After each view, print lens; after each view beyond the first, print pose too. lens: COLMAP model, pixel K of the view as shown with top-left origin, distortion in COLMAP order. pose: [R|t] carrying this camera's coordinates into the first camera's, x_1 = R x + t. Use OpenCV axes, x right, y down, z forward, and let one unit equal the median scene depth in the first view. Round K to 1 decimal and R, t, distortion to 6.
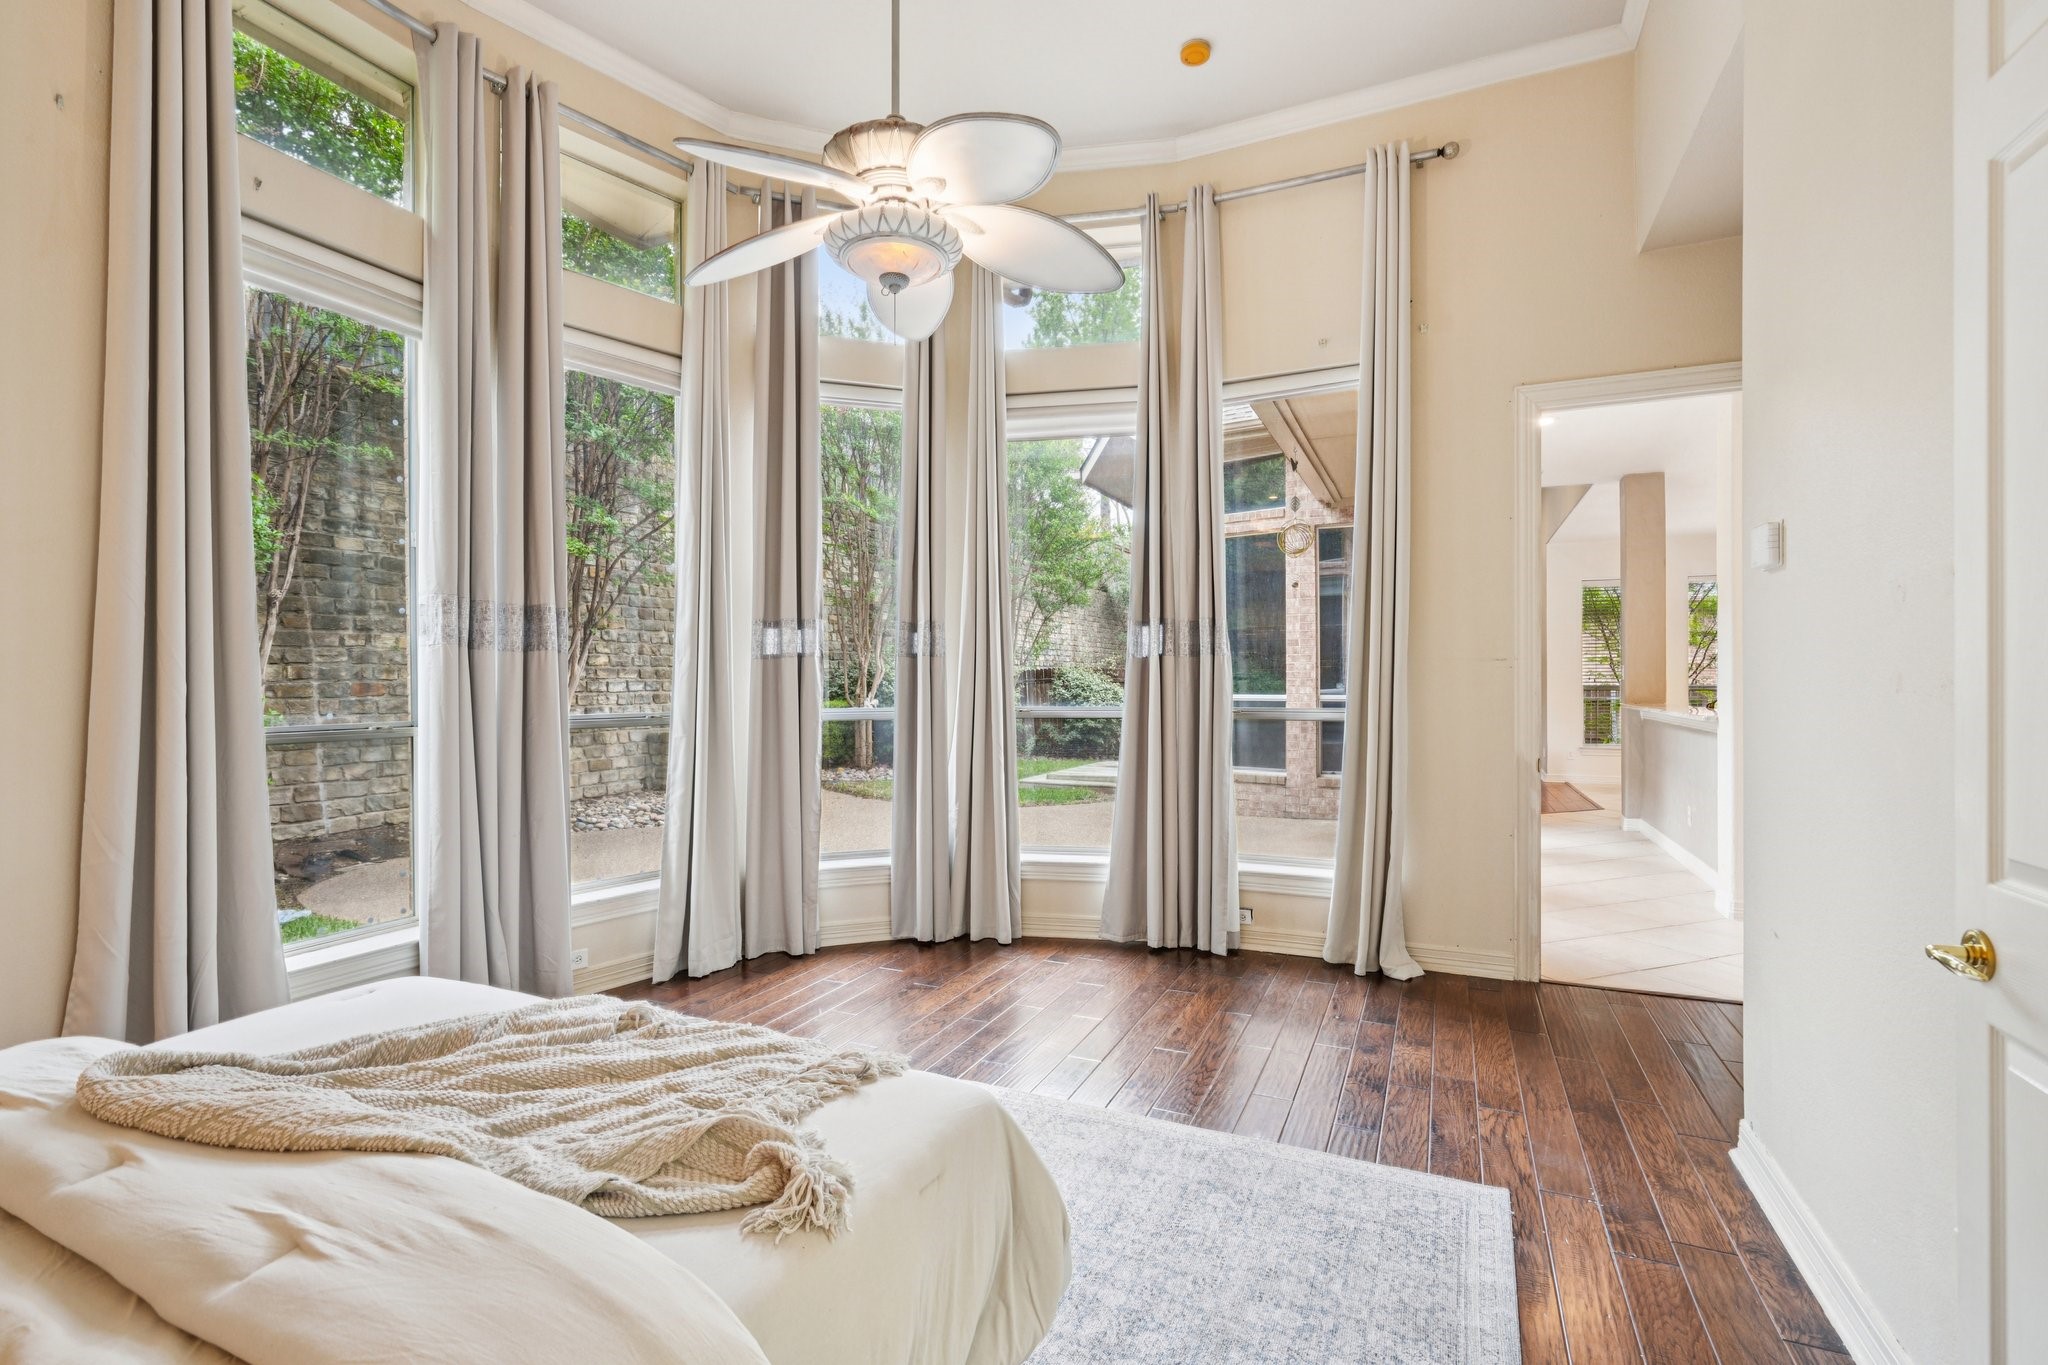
lens RADIAL K [[931.4, 0, 1019.6], [0, 931.4, 679.1], [0, 0, 1]] dist [-0.003360, 0.001172]
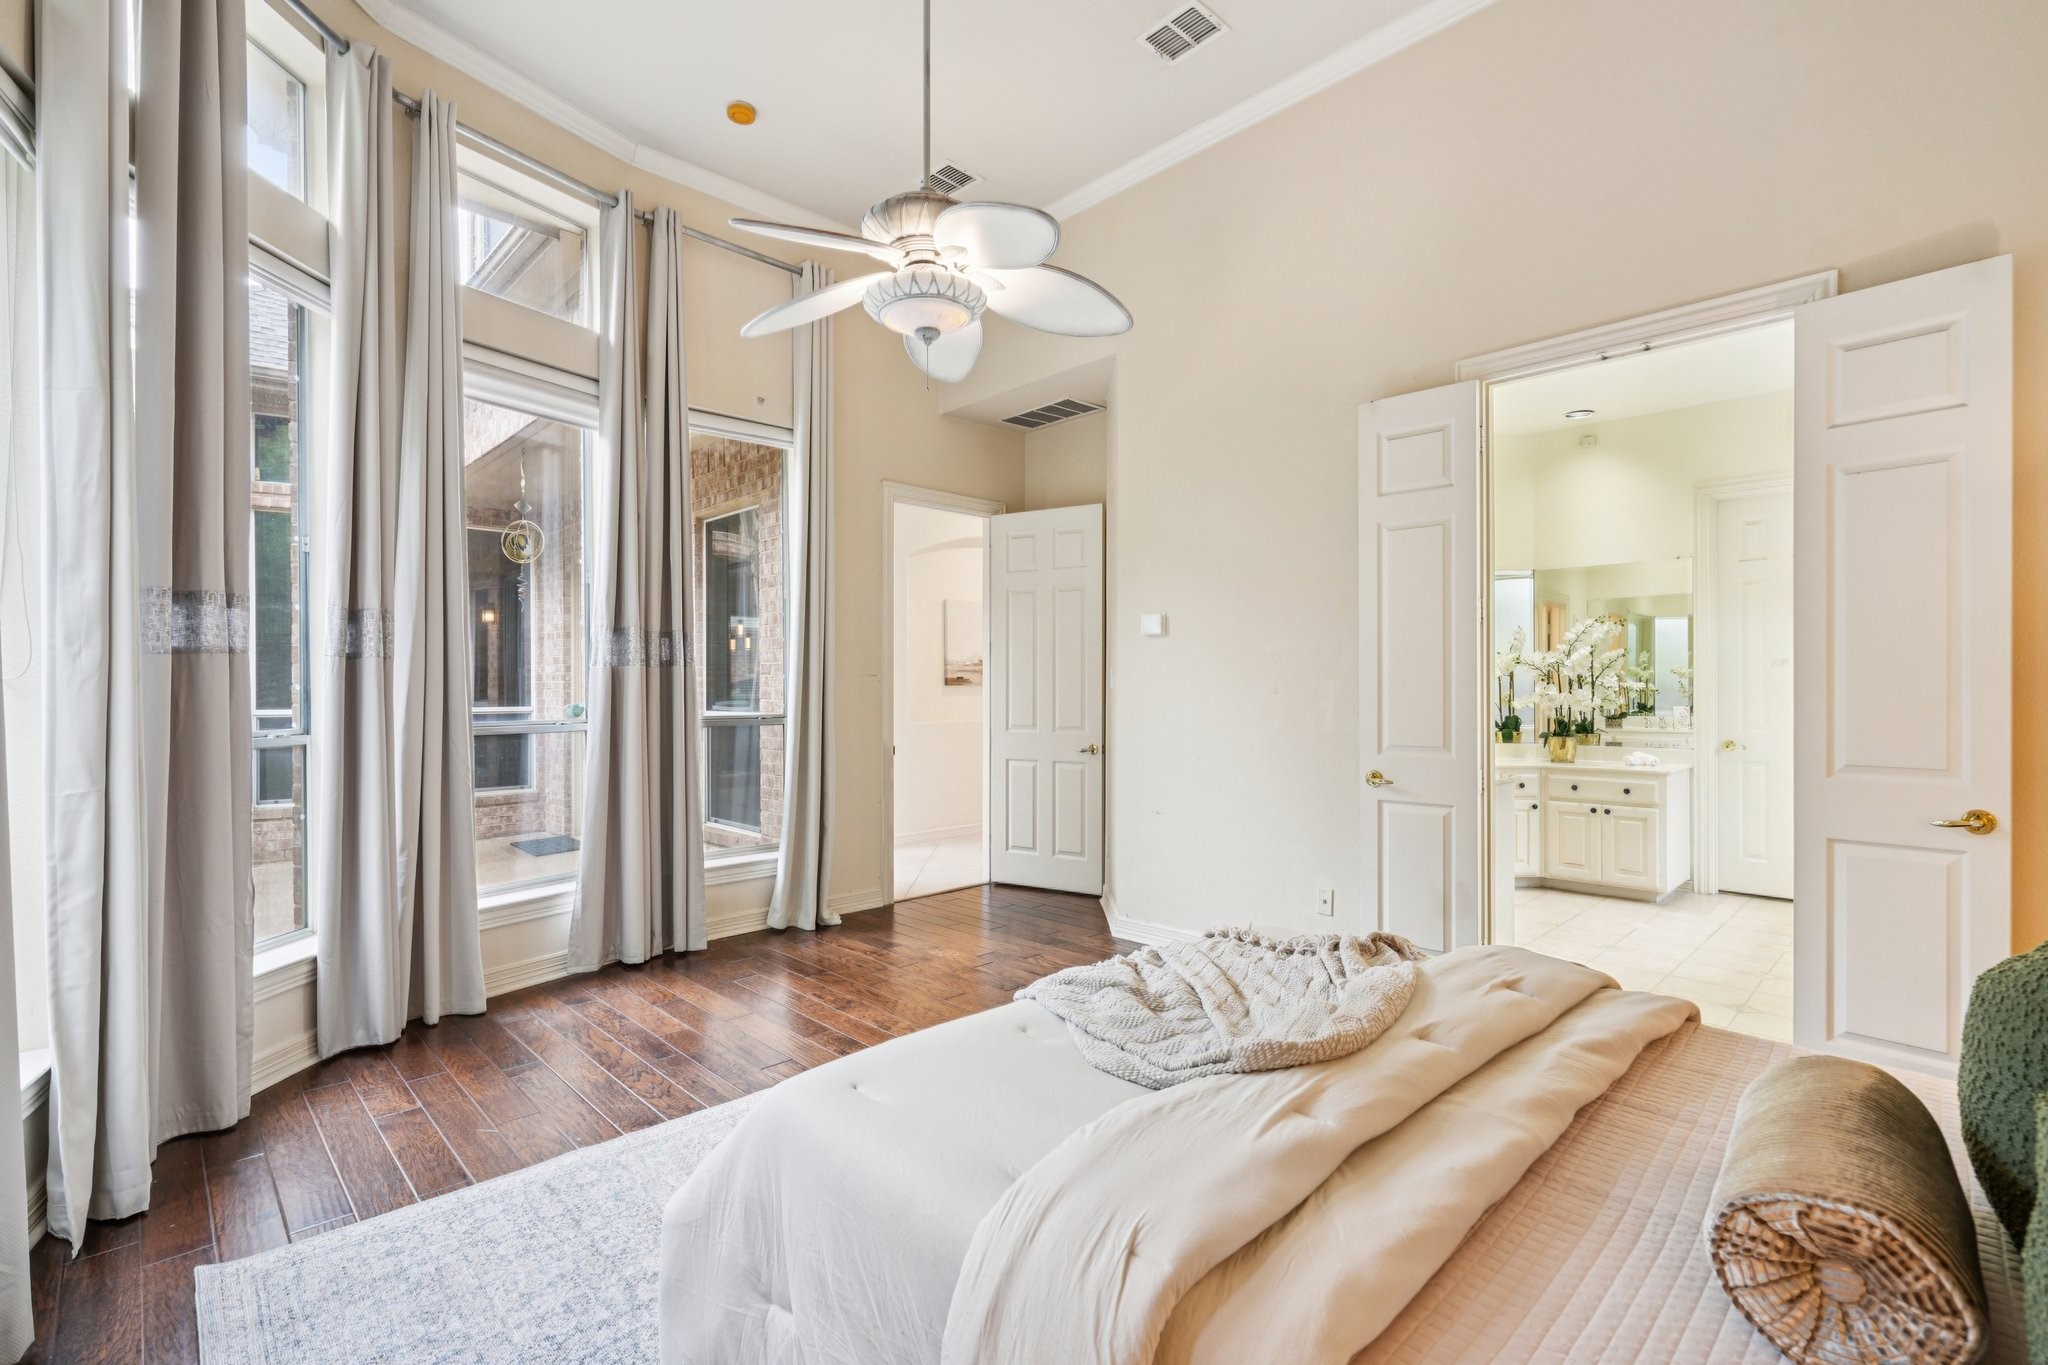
lens RADIAL K [[931.4, 0, 1021.1], [0, 931.4, 690.3], [0, 0, 1]] dist [-0.003360, 0.001172]
pose [[0.362257, 0.003020, 0.932073, -0.630030], [0.000934, 0.999993, -0.003603, 0.004964], [-0.932078, 0.002176, 0.362252, 0.270650]]
